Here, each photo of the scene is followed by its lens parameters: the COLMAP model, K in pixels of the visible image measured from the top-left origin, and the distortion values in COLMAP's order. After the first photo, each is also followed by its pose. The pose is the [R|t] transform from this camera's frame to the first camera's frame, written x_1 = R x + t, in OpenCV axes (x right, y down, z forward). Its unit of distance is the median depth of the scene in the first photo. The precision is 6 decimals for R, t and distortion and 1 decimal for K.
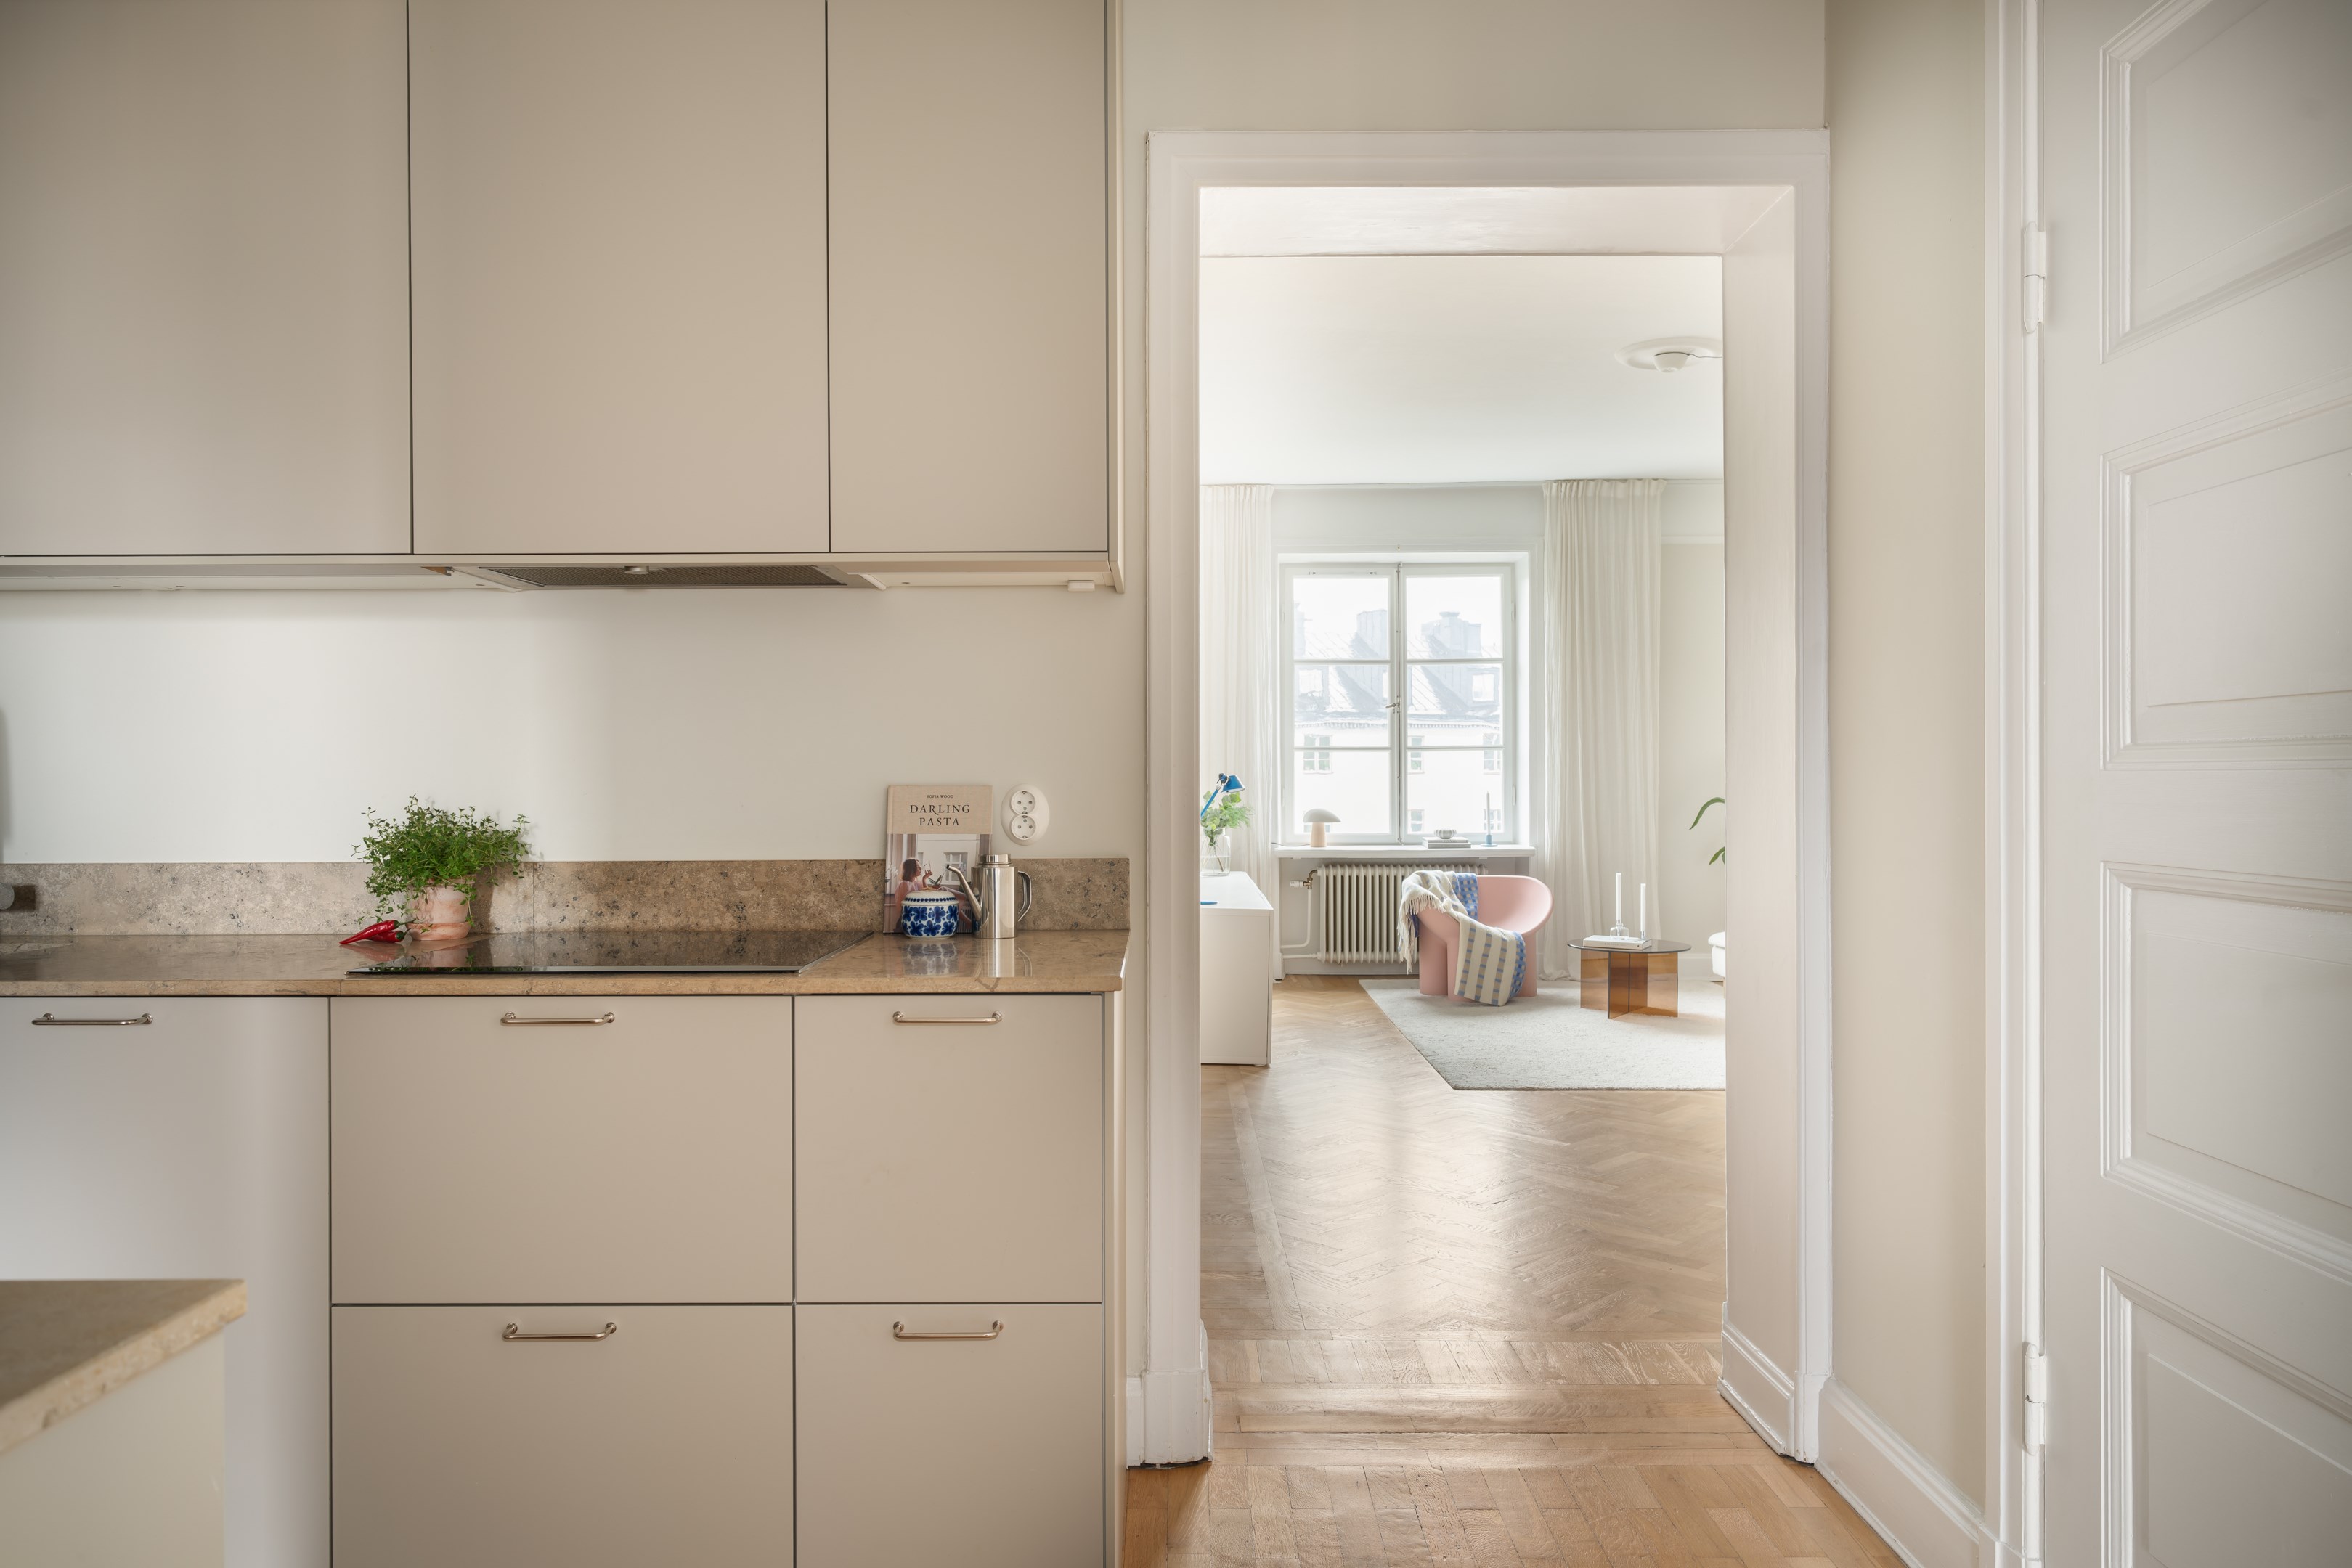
lens RADIAL K [[1523.0, 0, 1166.7], [0, 1523.0, 787.7], [0, 0, 1]] dist [-0.001139, 0.000504]
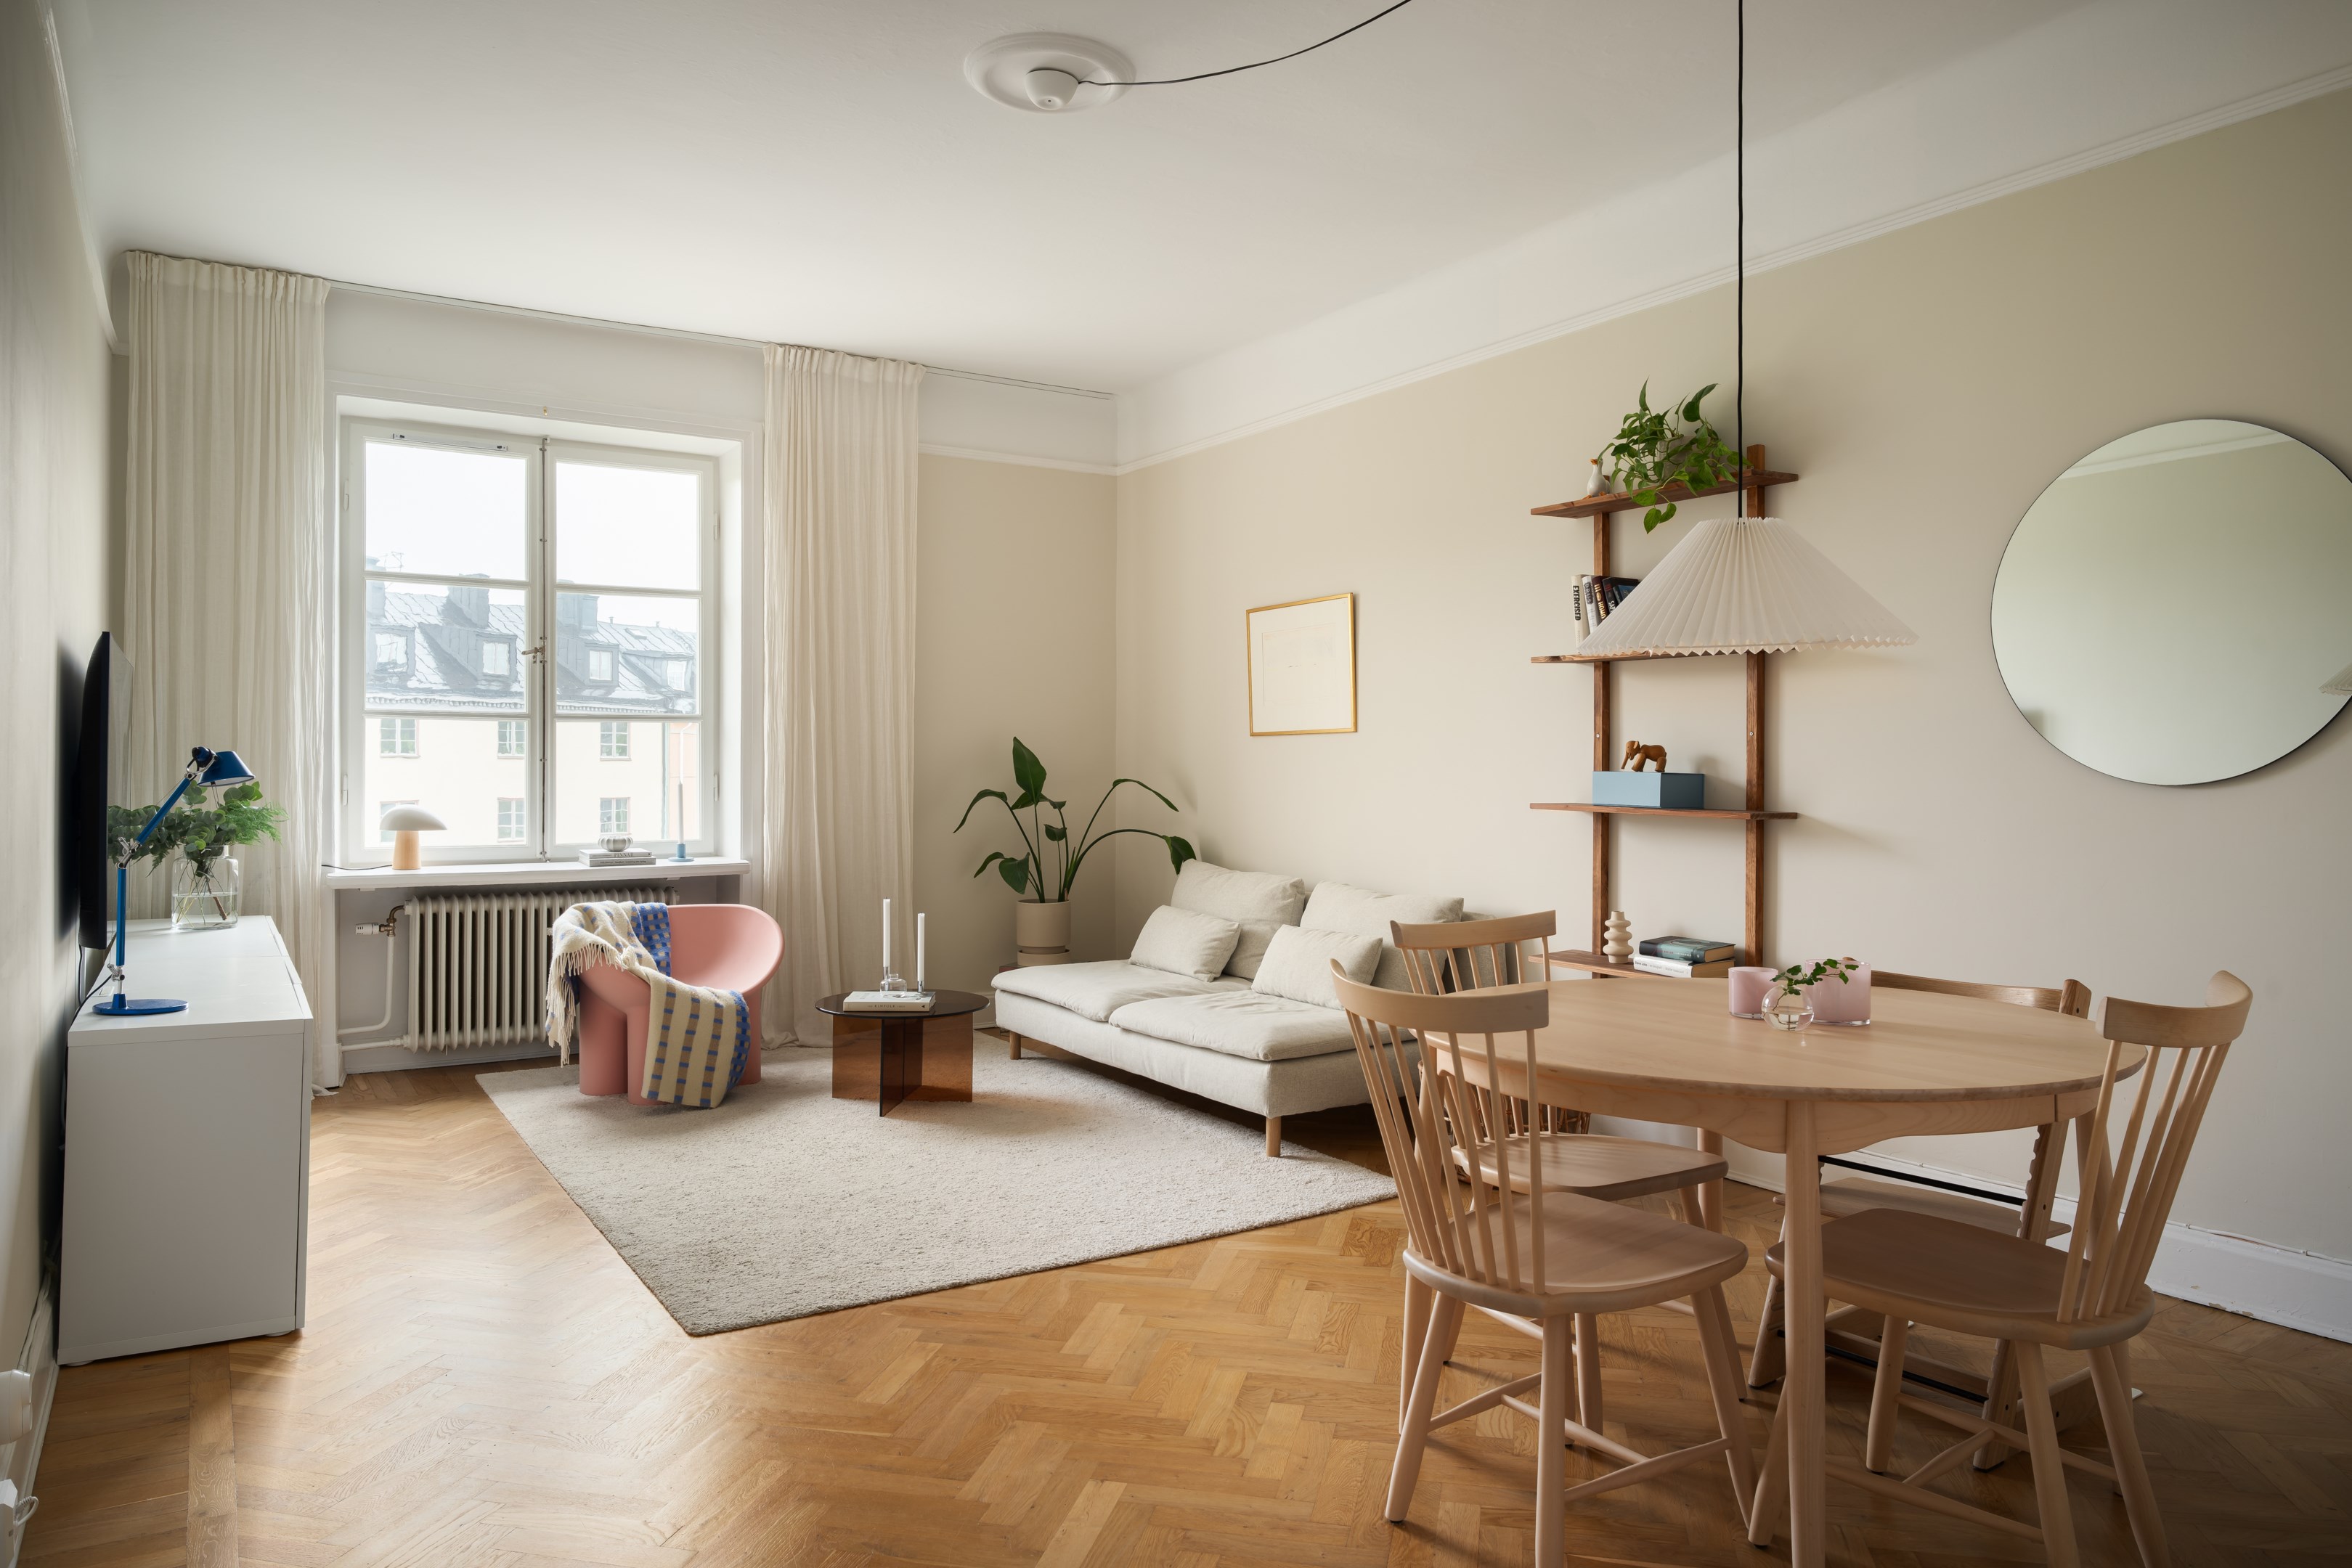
lens RADIAL K [[1517.7, 0, 1167.6], [0, 1517.7, 777.0], [0, 0, 1]] dist [0.002250, 0.002952]
pose [[0.843473, 0.003302, 0.537161, 0.100519], [-0.003834, 0.999993, -0.000127, -0.001882], [-0.537157, -0.001953, 0.843480, 1.103857]]
